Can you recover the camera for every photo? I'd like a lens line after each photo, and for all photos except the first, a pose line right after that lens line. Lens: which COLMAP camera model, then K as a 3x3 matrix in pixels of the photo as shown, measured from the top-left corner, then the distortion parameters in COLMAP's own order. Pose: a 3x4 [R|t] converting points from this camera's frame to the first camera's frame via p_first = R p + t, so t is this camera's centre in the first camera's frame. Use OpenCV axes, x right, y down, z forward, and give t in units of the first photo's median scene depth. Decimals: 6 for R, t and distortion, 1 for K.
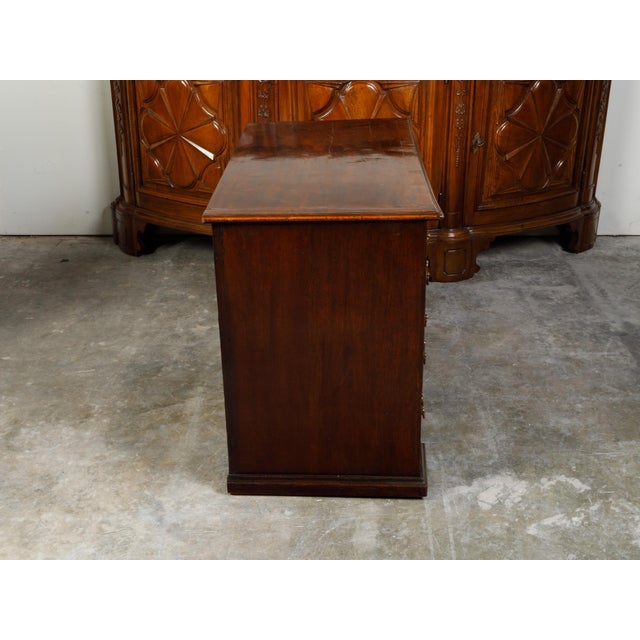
lens RADIAL K [[1062.5, 0, 322.1], [0, 1062.5, 343.1], [0, 0, 1]] dist [0.041859, 0.000000]
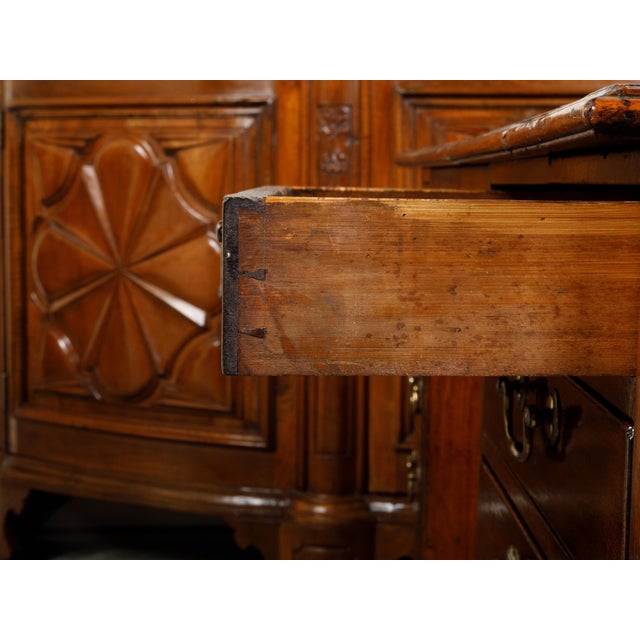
lens RADIAL K [[1210.3, 0, 315.5], [0, 1210.3, 317.1], [0, 0, 1]] dist [0.113123, 0.000000]
pose [[0.998470, 0.010464, 0.054293, -0.085794], [0.008132, 0.943461, -0.331382, -0.018468], [-0.054691, 0.331317, 0.941933, 0.562117]]
